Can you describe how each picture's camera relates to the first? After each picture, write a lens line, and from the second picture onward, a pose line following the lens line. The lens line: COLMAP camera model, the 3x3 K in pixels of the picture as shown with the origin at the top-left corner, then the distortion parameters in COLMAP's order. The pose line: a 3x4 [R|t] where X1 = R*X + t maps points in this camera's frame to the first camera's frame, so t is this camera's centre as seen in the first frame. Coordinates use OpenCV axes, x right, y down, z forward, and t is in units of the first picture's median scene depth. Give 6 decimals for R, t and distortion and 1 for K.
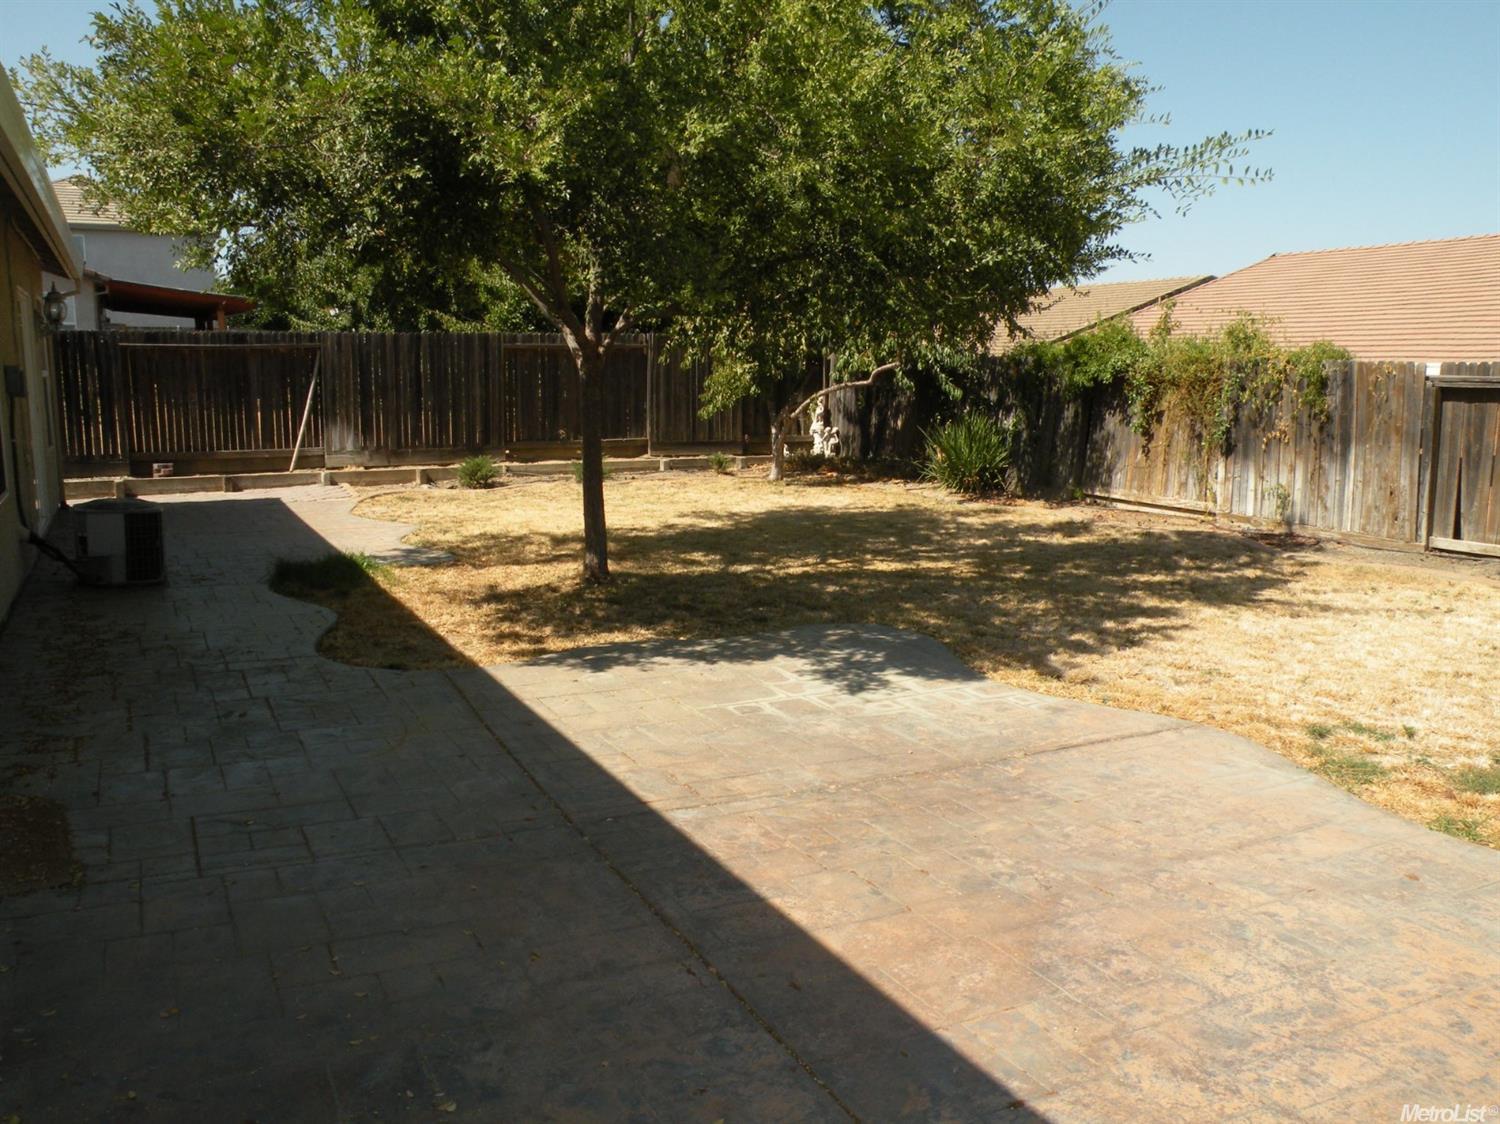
lens RADIAL K [[1258.7, 0, 747.9], [0, 1258.7, 575.7], [0, 0, 1]] dist [-0.143524, 0.149634]
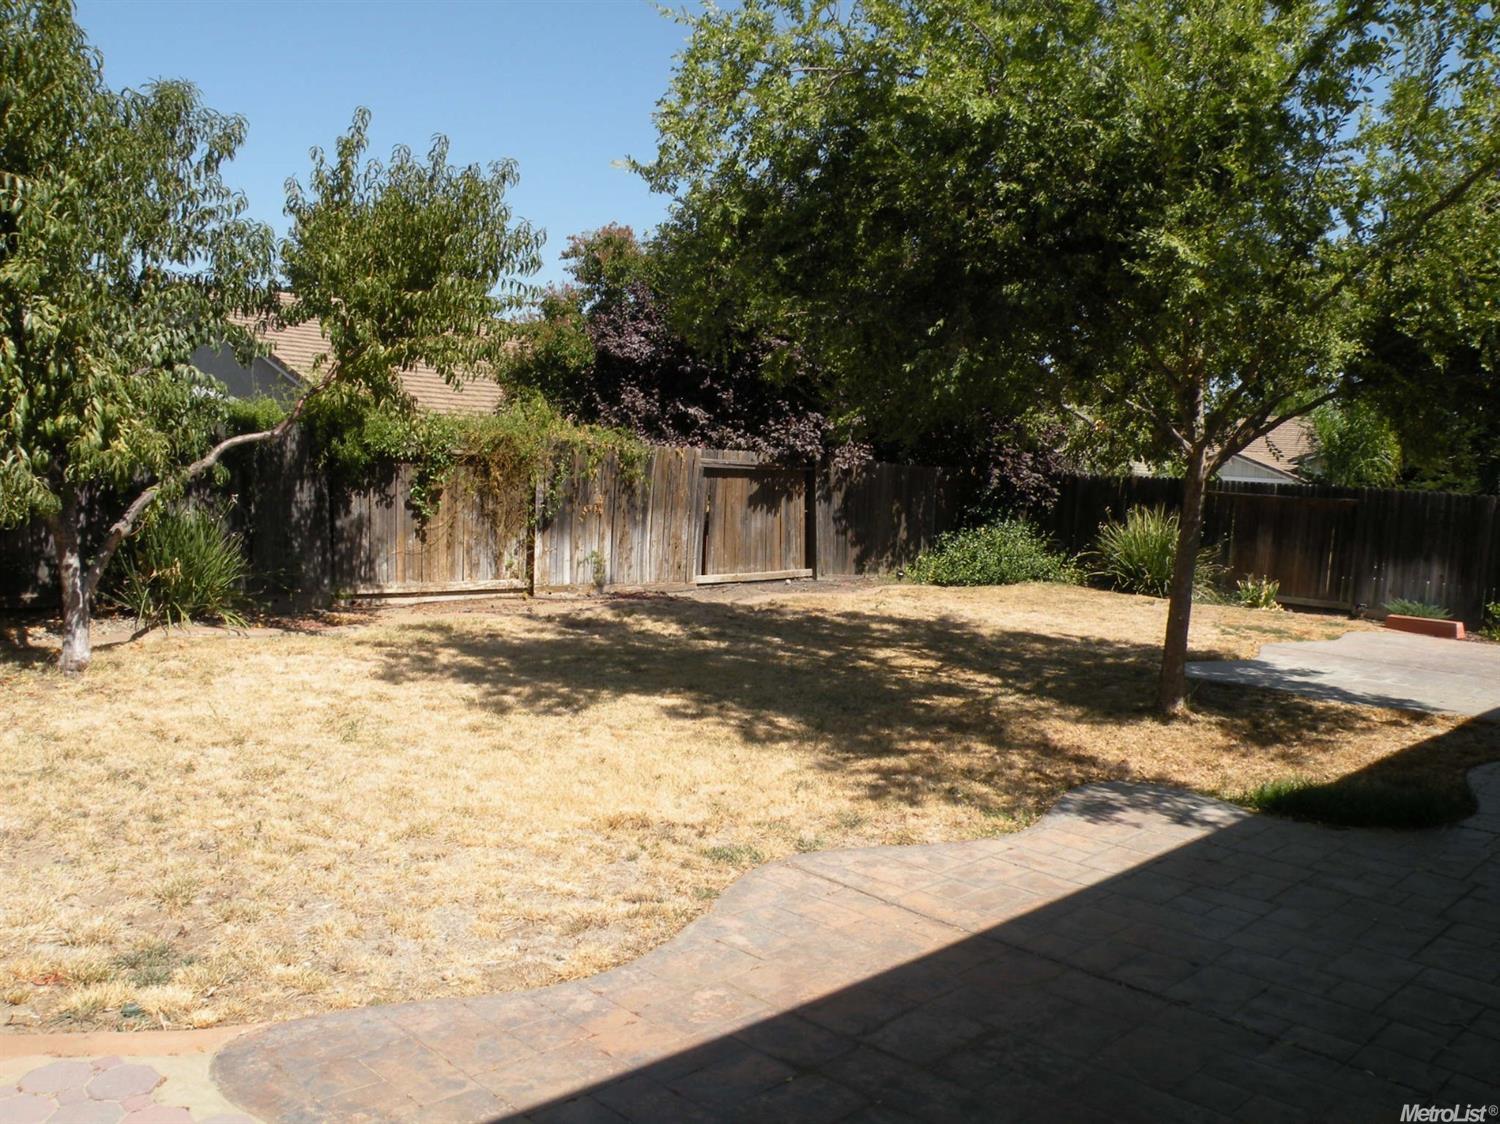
lens RADIAL K [[1258.7, 0, 747.9], [0, 1258.7, 575.7], [0, 0, 1]] dist [-0.143524, 0.149634]
pose [[-0.292591, -0.093824, 0.951623, -0.635547], [0.116251, 0.984303, 0.132790, -0.170794], [-0.949145, 0.149480, -0.277092, 1.076574]]
